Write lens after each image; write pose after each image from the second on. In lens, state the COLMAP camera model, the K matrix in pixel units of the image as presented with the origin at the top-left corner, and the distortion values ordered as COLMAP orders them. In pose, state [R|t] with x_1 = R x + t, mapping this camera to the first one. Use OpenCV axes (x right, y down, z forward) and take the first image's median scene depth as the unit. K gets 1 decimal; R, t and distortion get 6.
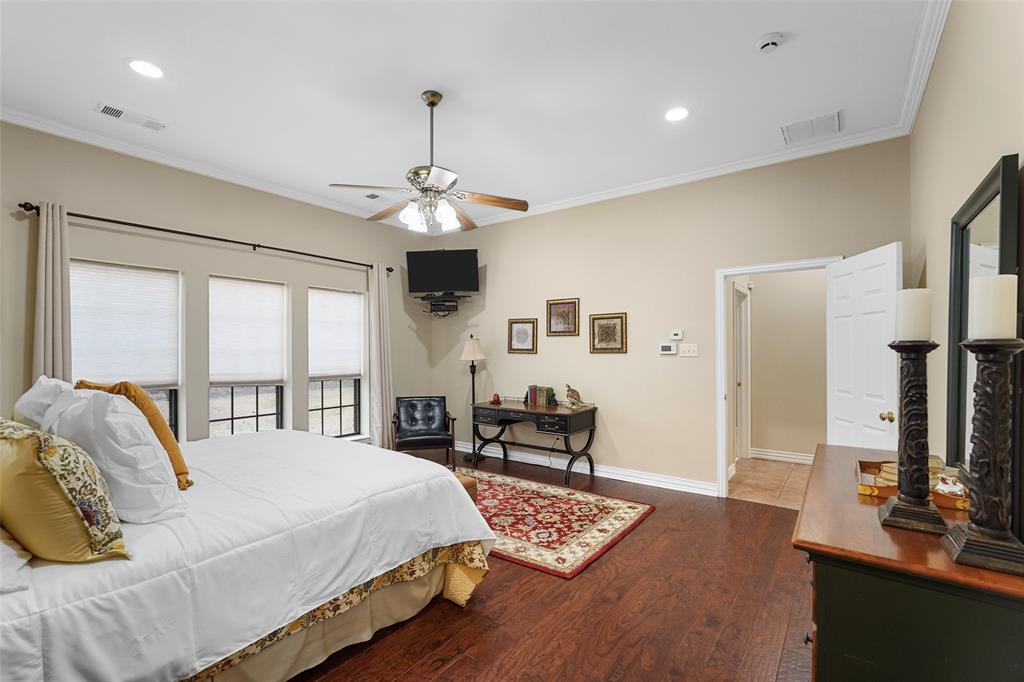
lens RADIAL K [[456.1, 0, 510.1], [0, 456.1, 350.3], [0, 0, 1]] dist [-0.011894, 0.005784]
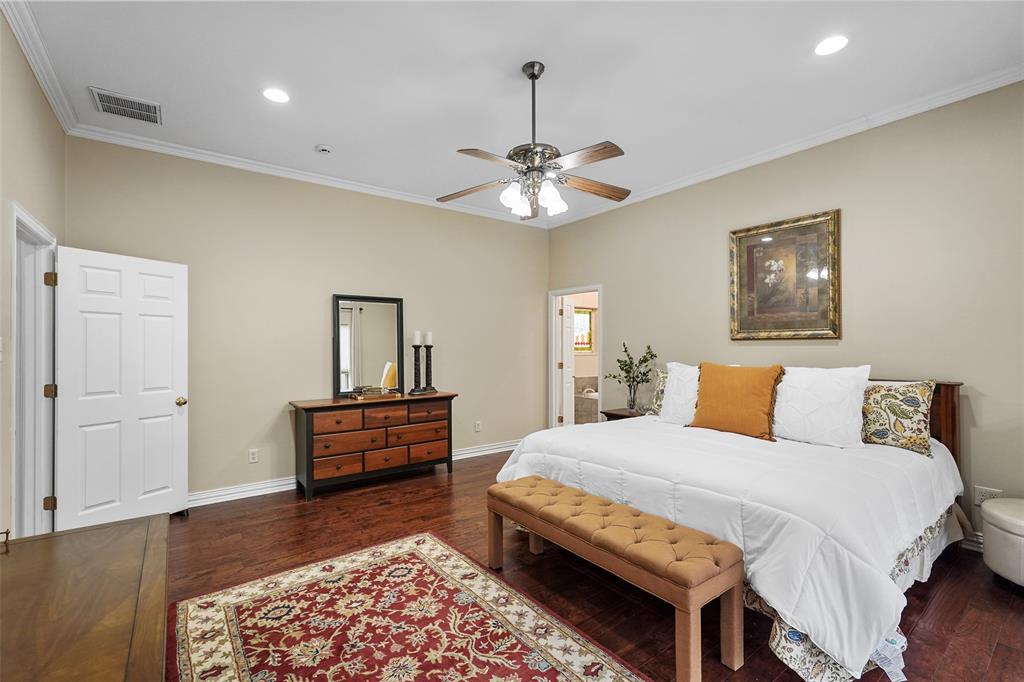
lens RADIAL K [[456.1, 0, 502.2], [0, 456.1, 342.3], [0, 0, 1]] dist [-0.011894, 0.005784]
pose [[-0.955165, 0.012235, 0.295822, -0.312648], [0.009855, 0.999906, -0.009535, 0.002255], [-0.295911, -0.006193, -0.955196, 1.555143]]
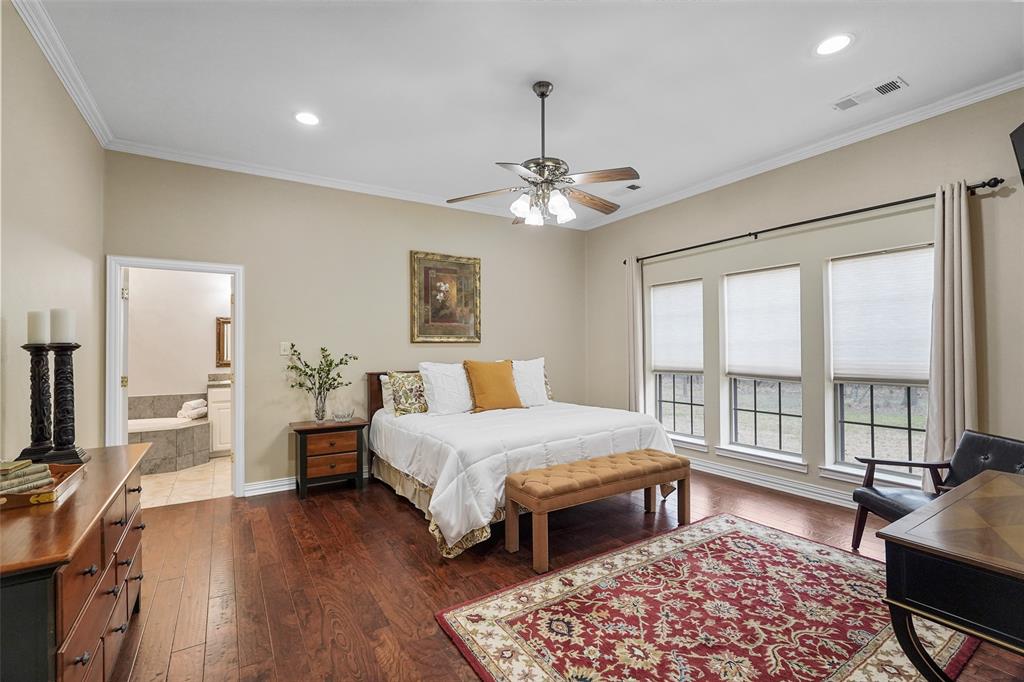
lens RADIAL K [[456.1, 0, 516.2], [0, 456.1, 341.0], [0, 0, 1]] dist [-0.011894, 0.005784]
pose [[-0.348001, -0.003878, -0.937486, 0.638118], [0.009393, 0.999927, -0.007623, -0.000164], [0.937447, -0.011459, -0.347939, 1.055035]]
